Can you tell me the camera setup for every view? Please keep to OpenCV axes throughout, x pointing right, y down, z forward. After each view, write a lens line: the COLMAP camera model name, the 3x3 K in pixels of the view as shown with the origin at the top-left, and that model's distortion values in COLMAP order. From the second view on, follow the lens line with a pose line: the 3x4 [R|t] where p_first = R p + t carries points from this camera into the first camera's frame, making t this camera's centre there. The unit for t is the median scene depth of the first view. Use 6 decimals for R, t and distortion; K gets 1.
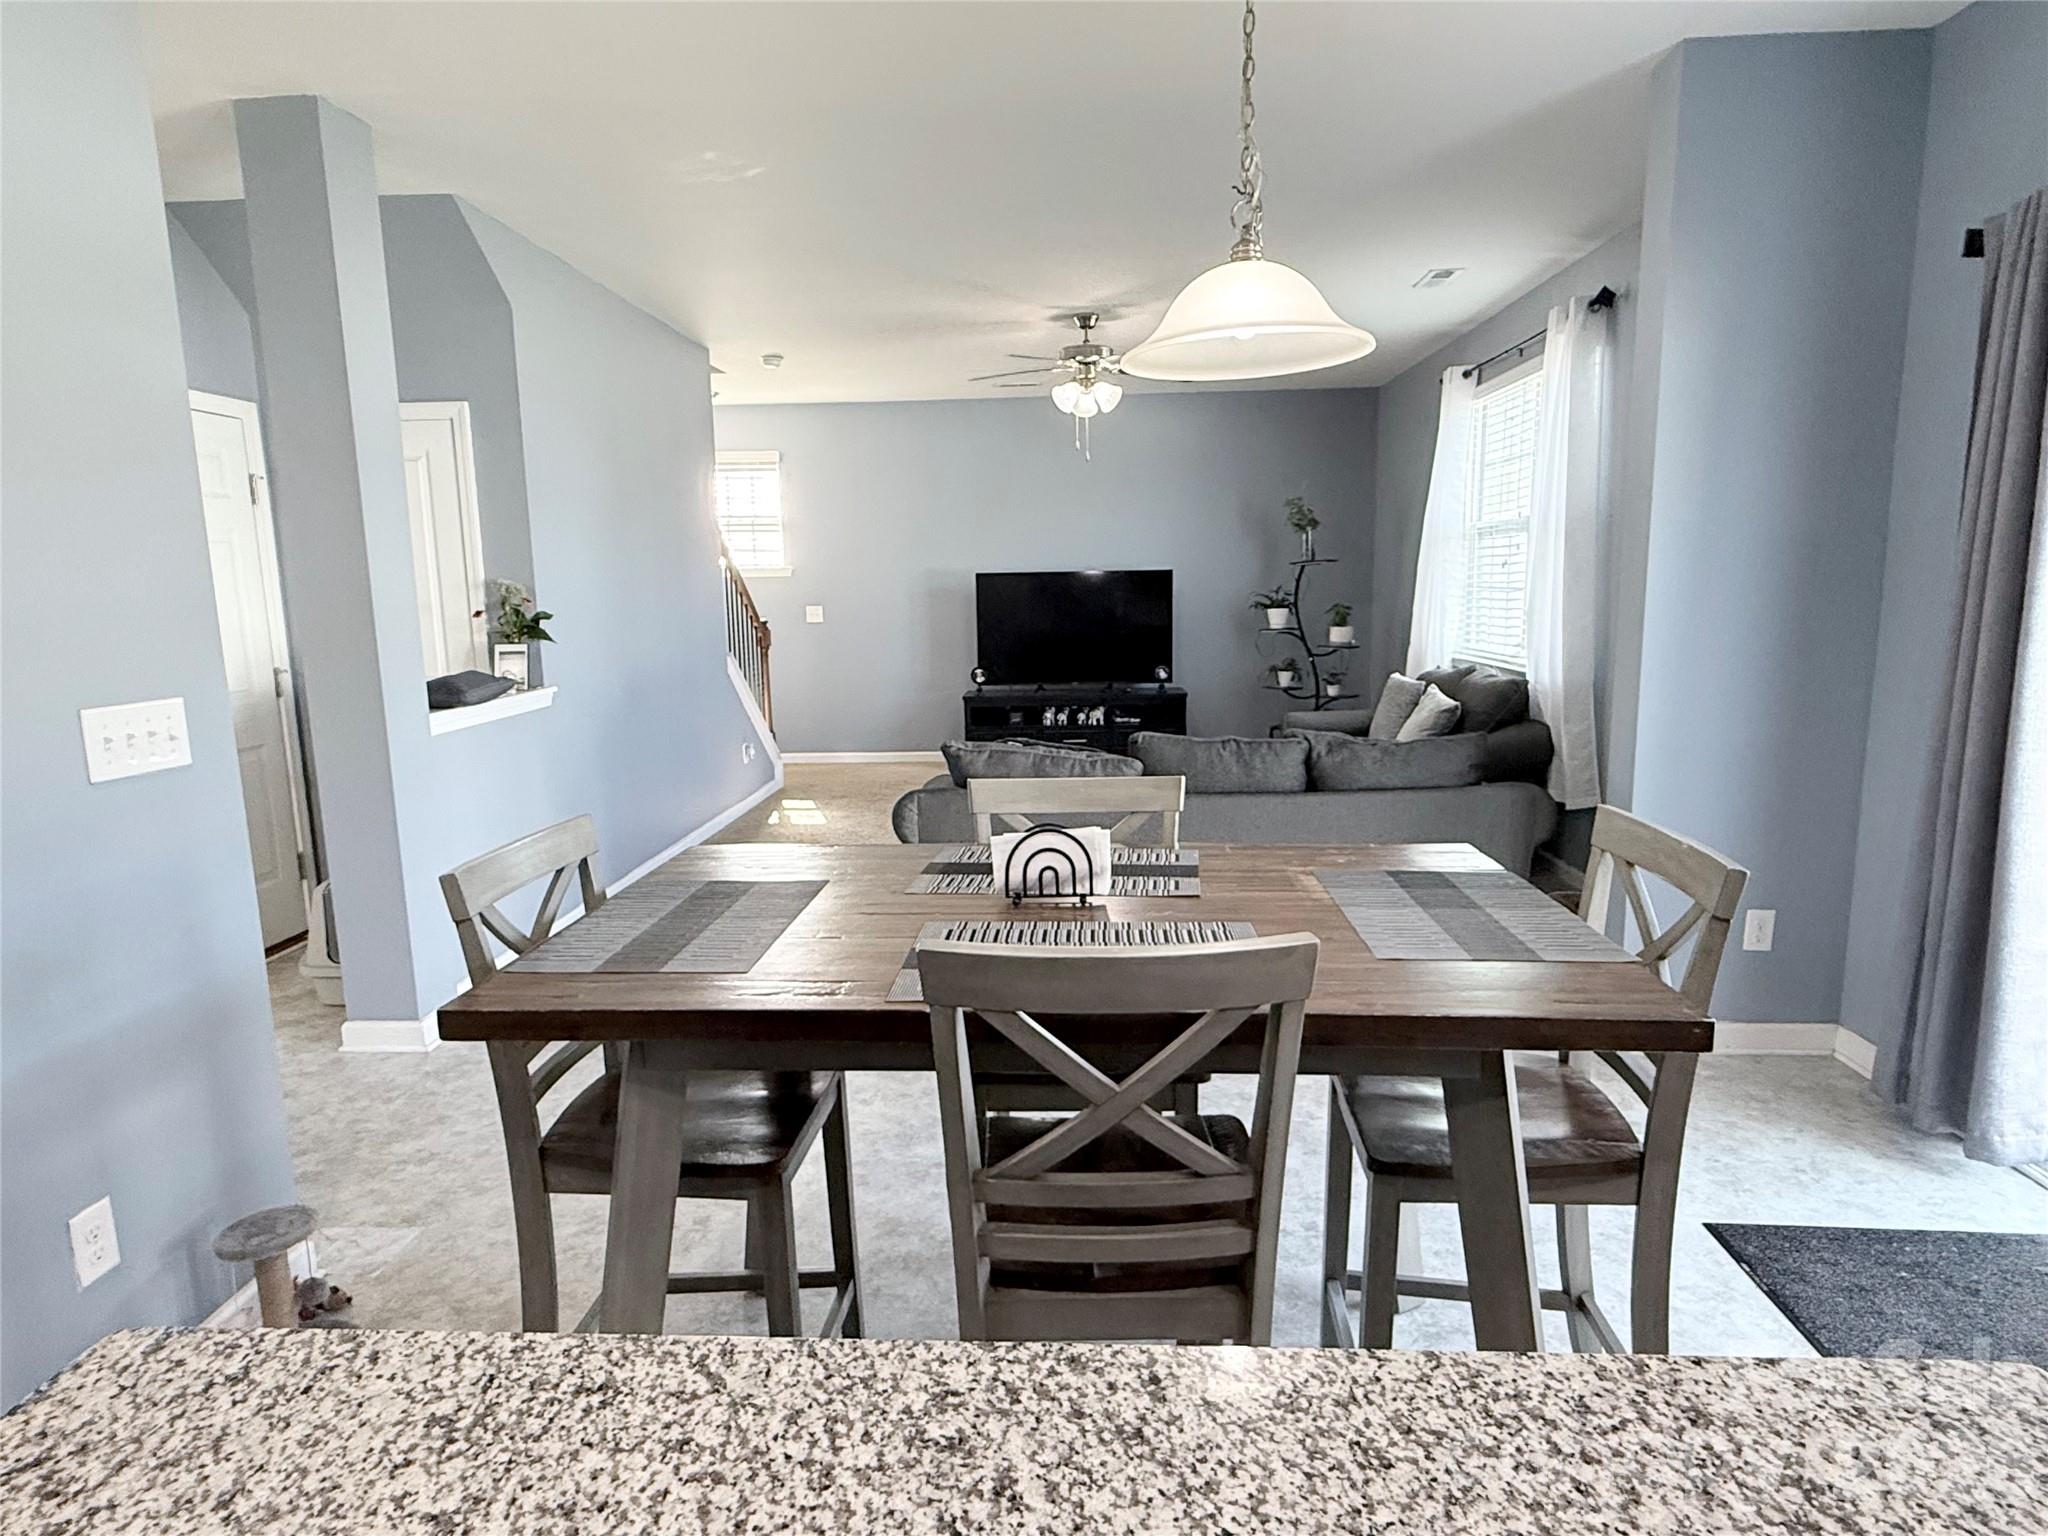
lens RADIAL K [[1161.6, 0, 1023.0], [0, 1161.6, 764.3], [0, 0, 1]] dist [0.002826, 0.000015]
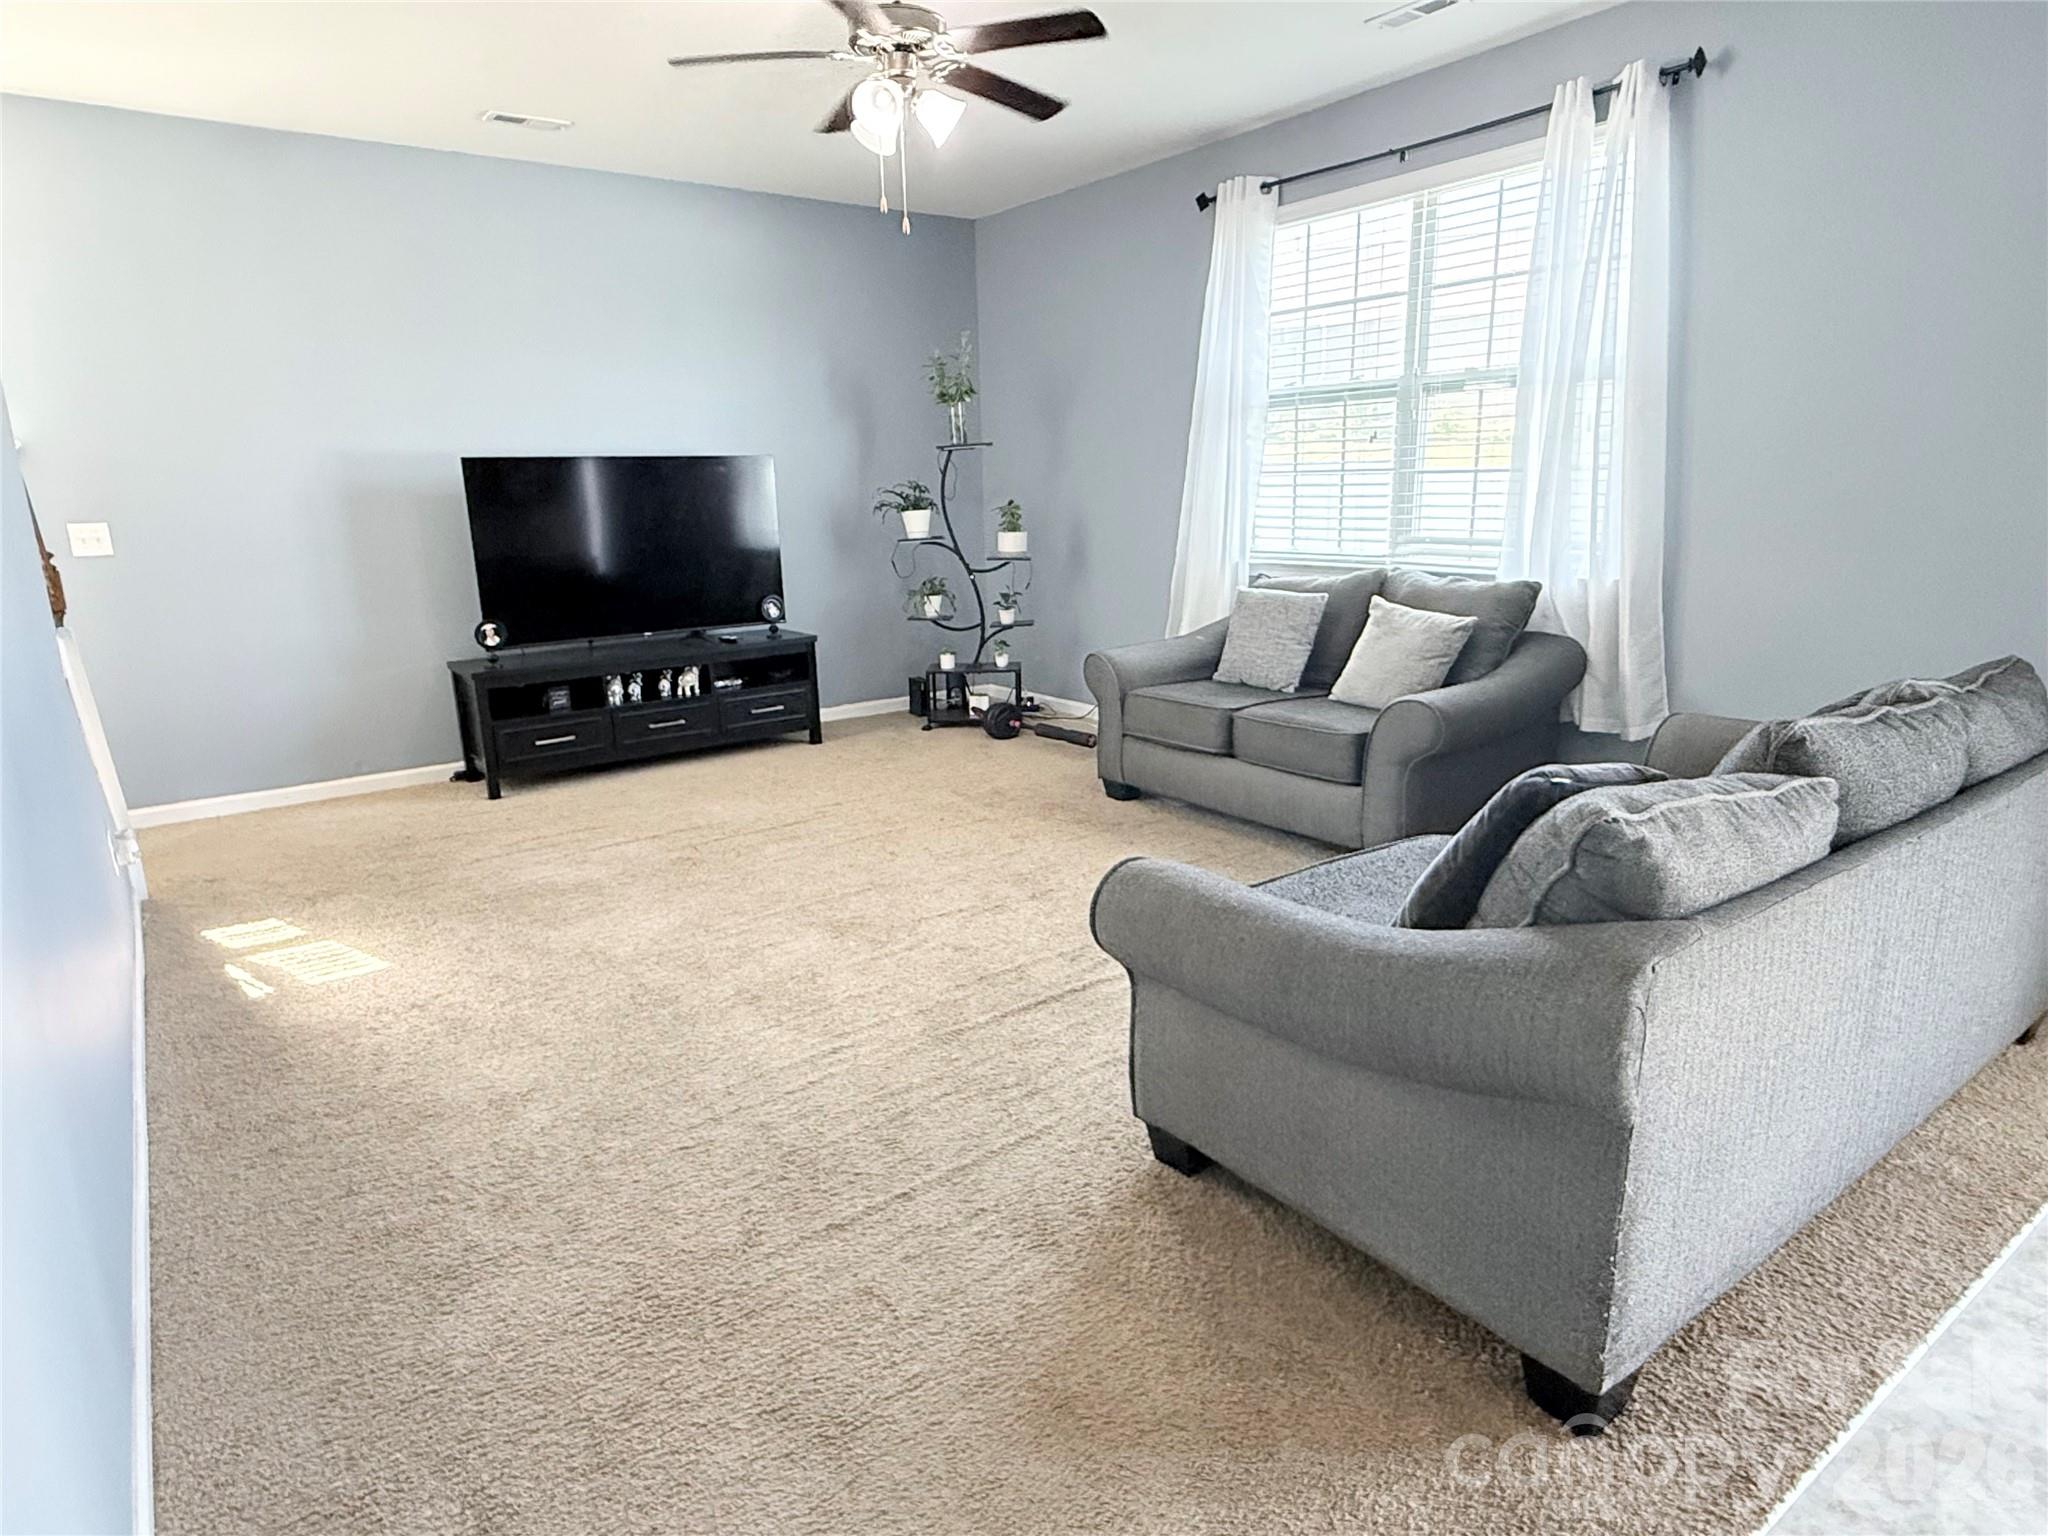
lens RADIAL K [[1161.6, 0, 1023.0], [0, 1161.6, 764.3], [0, 0, 1]] dist [0.002826, 0.000015]
pose [[0.772770, -0.150577, 0.616566, -0.204203], [0.109120, 0.988505, 0.104646, -0.044077], [-0.625236, -0.013588, 0.780318, 0.374570]]
